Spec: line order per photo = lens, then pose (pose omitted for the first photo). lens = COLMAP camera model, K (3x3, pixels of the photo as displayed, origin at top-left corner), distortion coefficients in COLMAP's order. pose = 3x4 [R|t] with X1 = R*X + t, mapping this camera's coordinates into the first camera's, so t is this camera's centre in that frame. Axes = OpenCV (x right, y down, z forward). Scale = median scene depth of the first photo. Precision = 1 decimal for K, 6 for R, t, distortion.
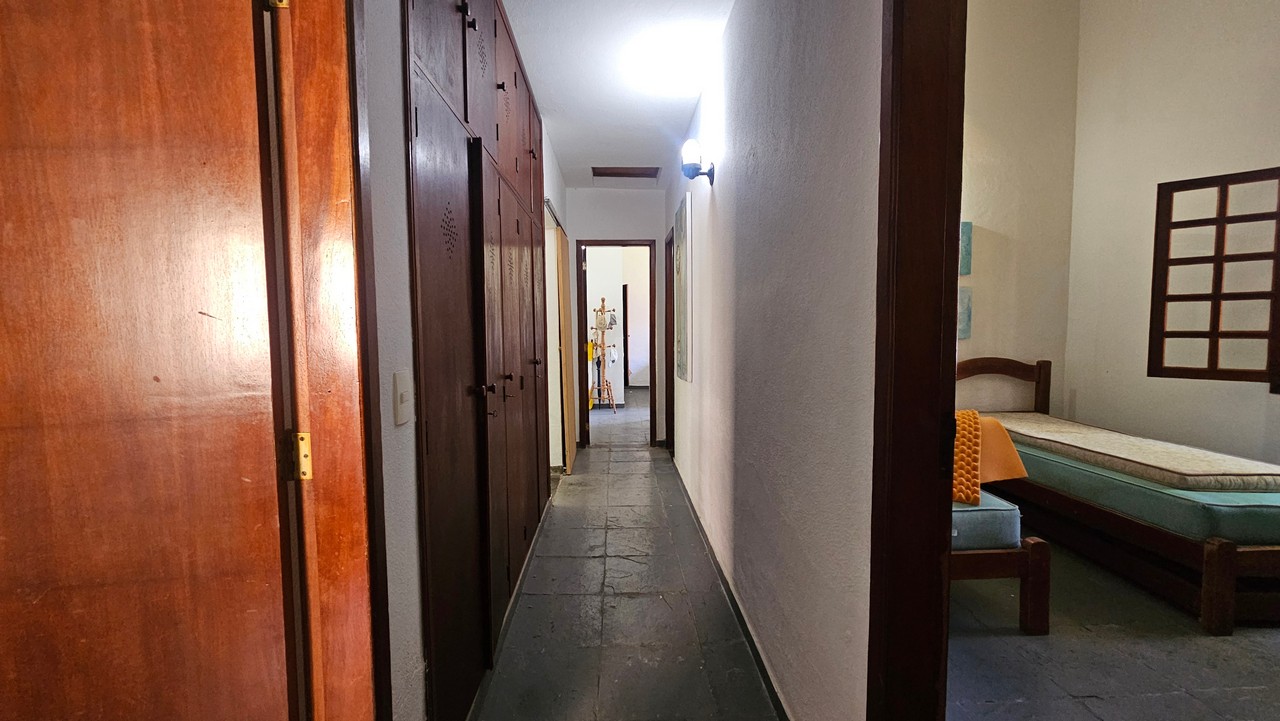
lens RADIAL K [[520.2, 0, 639.2], [0, 520.2, 360.1], [0, 0, 1]] dist [-0.000637, -0.000171]
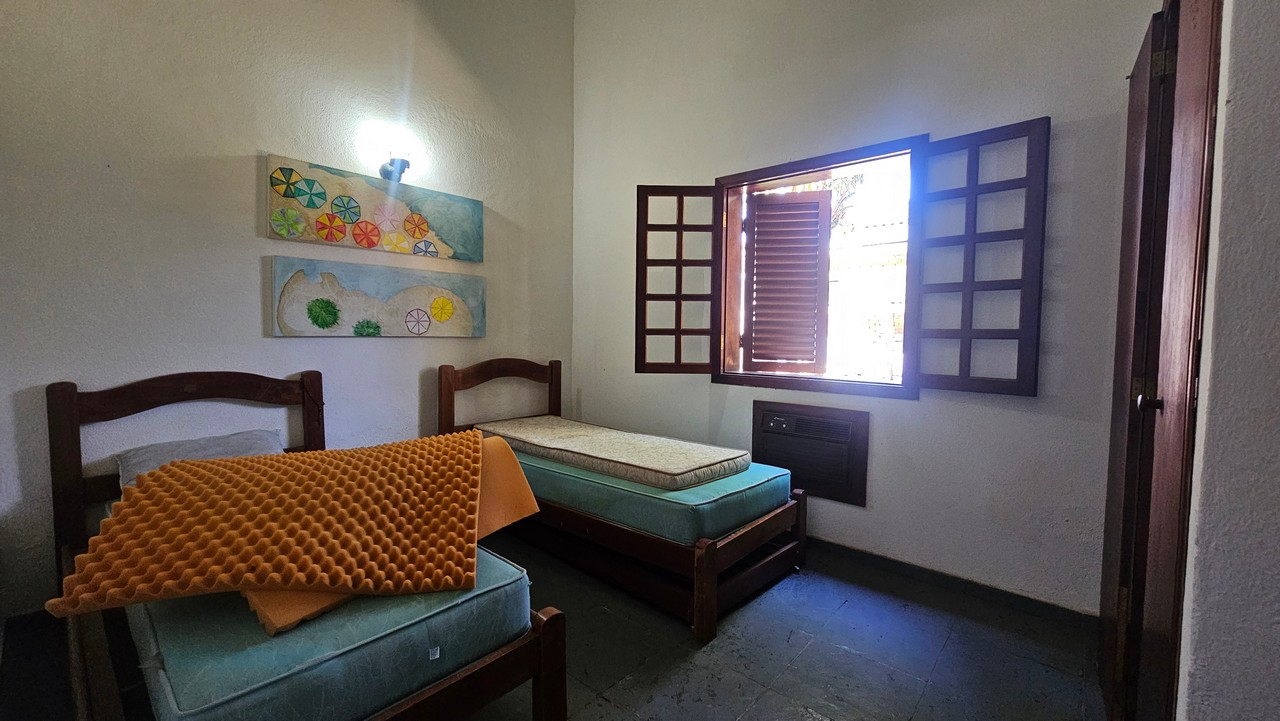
lens RADIAL K [[504.3, 0, 636.2], [0, 504.3, 357.1], [0, 0, 1]] dist [-0.000427, -0.000095]
pose [[0.685927, -0.017682, 0.727456, 0.301126], [0.031982, 0.999471, -0.005863, 0.007414], [-0.726967, 0.027287, 0.686130, 0.371360]]
